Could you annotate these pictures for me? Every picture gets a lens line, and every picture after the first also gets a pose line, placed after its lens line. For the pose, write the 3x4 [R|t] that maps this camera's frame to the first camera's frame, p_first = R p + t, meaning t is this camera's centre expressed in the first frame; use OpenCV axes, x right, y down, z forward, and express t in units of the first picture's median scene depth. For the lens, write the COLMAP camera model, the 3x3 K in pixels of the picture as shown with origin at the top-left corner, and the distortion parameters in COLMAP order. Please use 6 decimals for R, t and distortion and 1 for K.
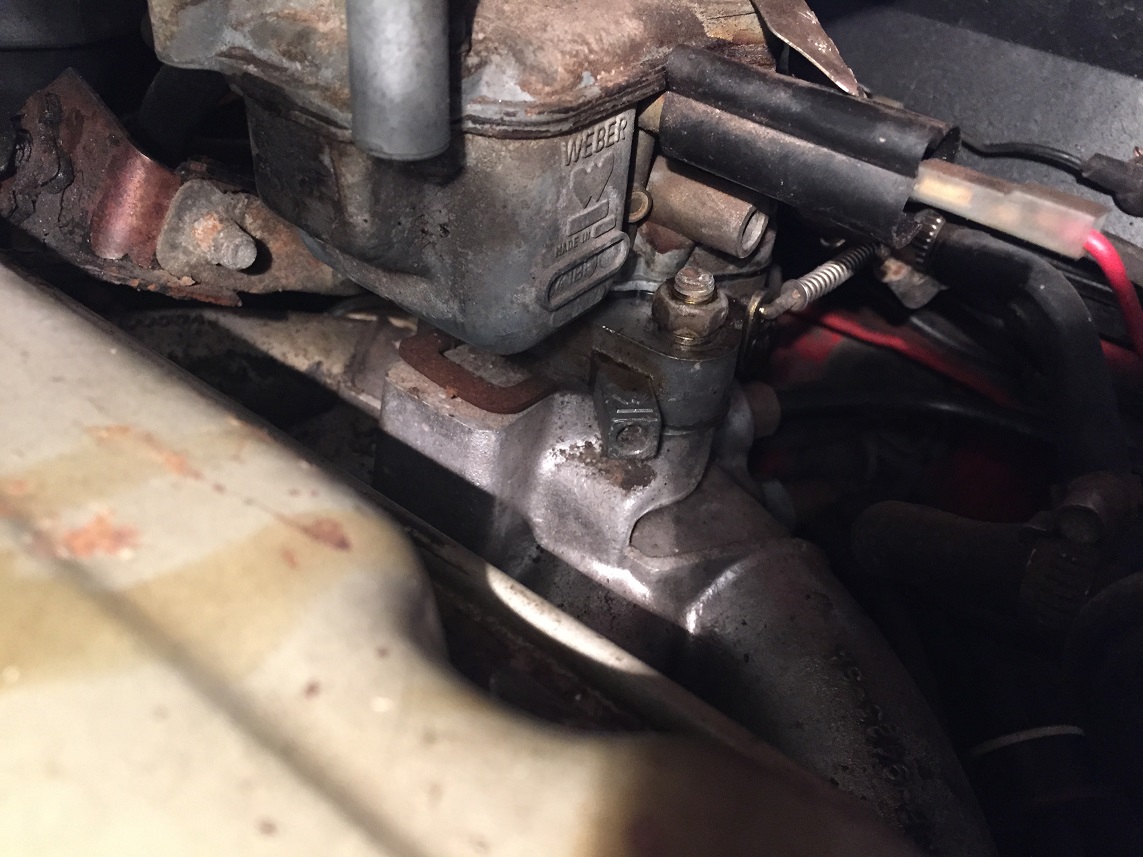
lens RADIAL K [[1007.0, 0, 558.0], [0, 1007.0, 410.7], [0, 0, 1]] dist [0.085202, -0.139375]
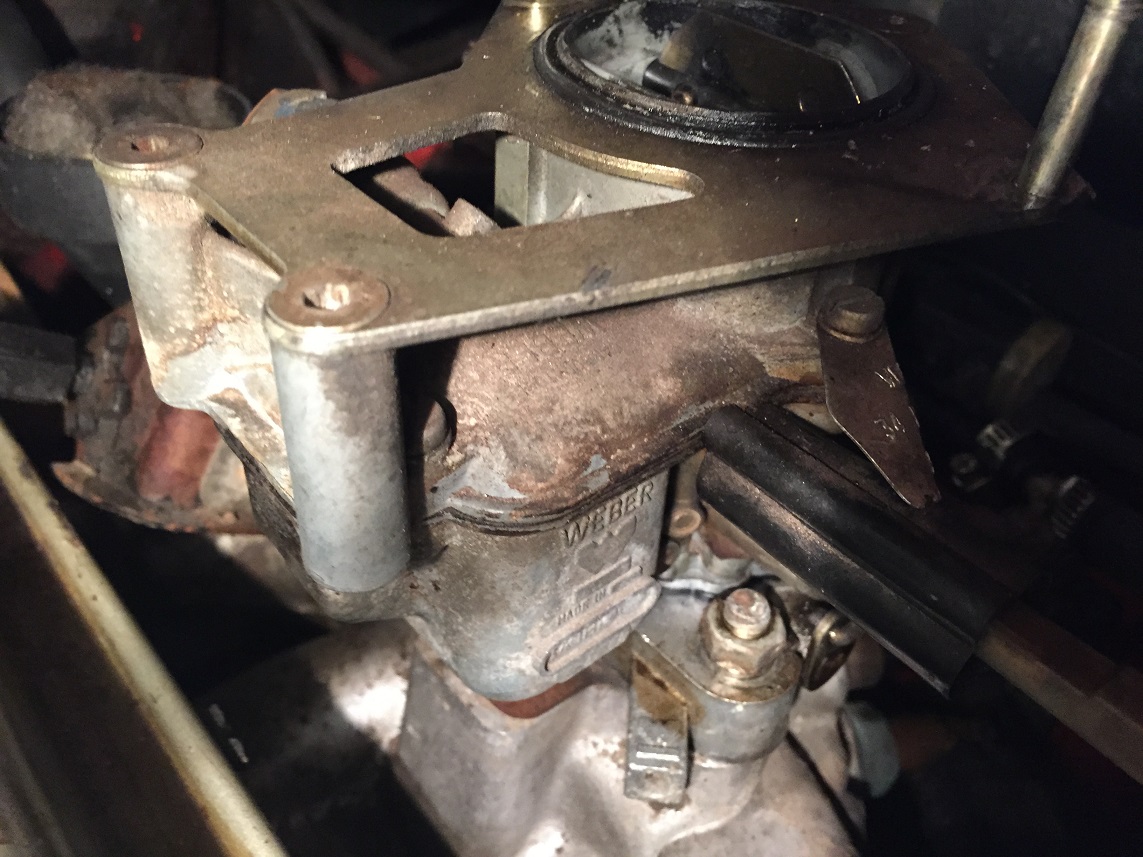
lens RADIAL K [[1007.0, 0, 558.0], [0, 1007.0, 410.7], [0, 0, 1]] dist [0.085202, -0.139375]
pose [[0.977213, 0.108219, -0.182600, 0.143928], [-0.107487, 0.994109, 0.013932, -0.363192], [0.183032, 0.006013, 0.983089, 0.130849]]
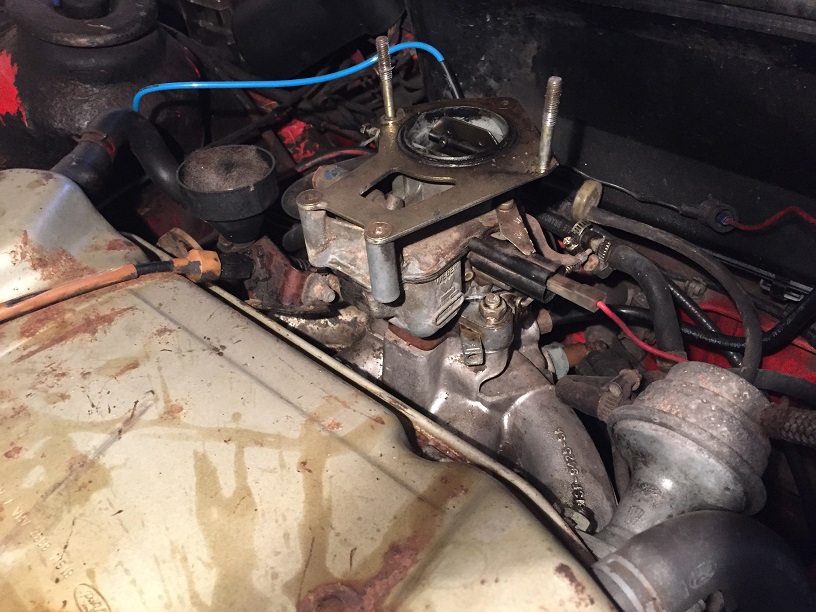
lens RADIAL K [[718.9, 0, 398.4], [0, 718.9, 293.3], [0, 0, 1]] dist [0.085202, -0.139375]
pose [[0.987542, -0.069122, -0.141363, 0.197880], [0.079600, 0.994377, 0.069852, -0.373062], [0.135739, -0.080234, 0.987490, -1.197374]]
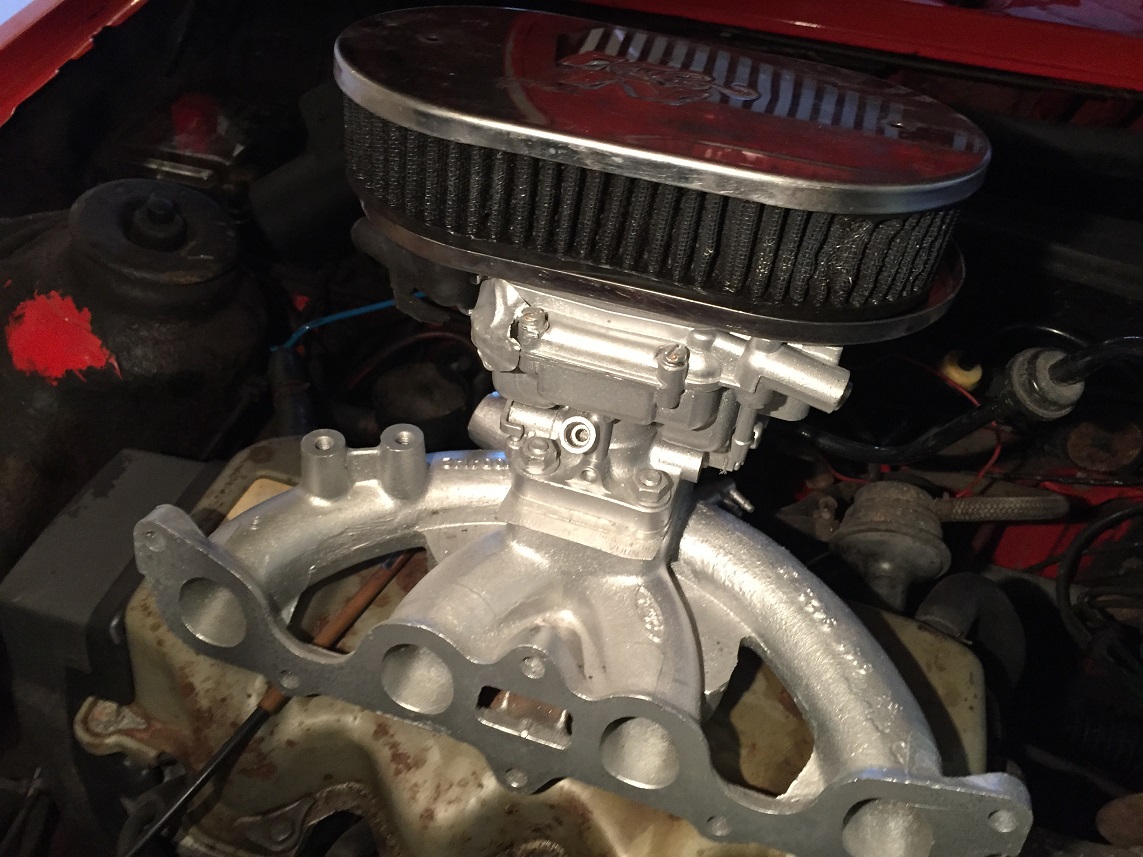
lens RADIAL K [[1007.0, 0, 558.0], [0, 1007.0, 410.7], [0, 0, 1]] dist [0.085202, -0.139375]
pose [[0.927266, -0.260632, 0.268793, -1.402631], [0.232937, 0.963652, 0.130823, -1.033815], [-0.293120, -0.058696, 0.954272, -2.435631]]
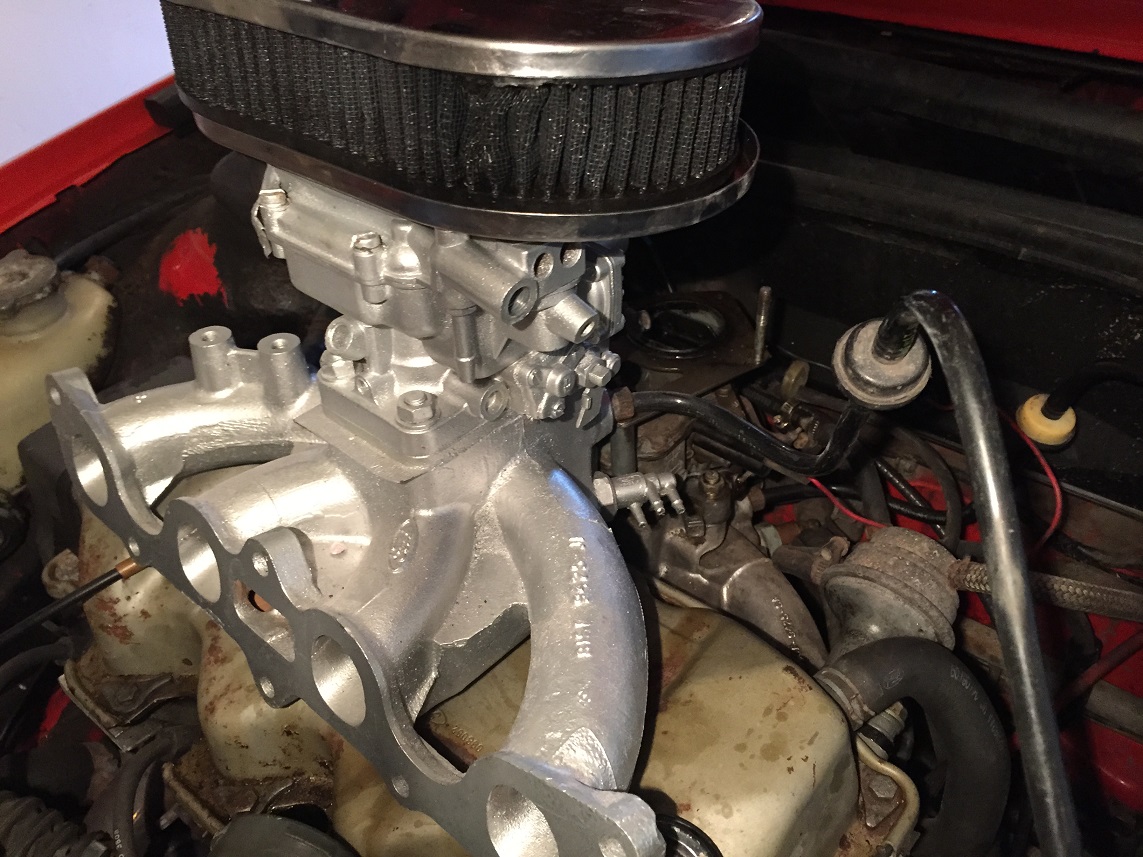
lens RADIAL K [[1007.0, 0, 558.0], [0, 1007.0, 410.7], [0, 0, 1]] dist [0.085202, -0.139375]
pose [[0.990222, -0.087267, -0.108833, 0.033431], [0.088163, 0.996100, 0.003439, -0.455228], [0.108108, -0.013000, 0.994054, -2.461752]]
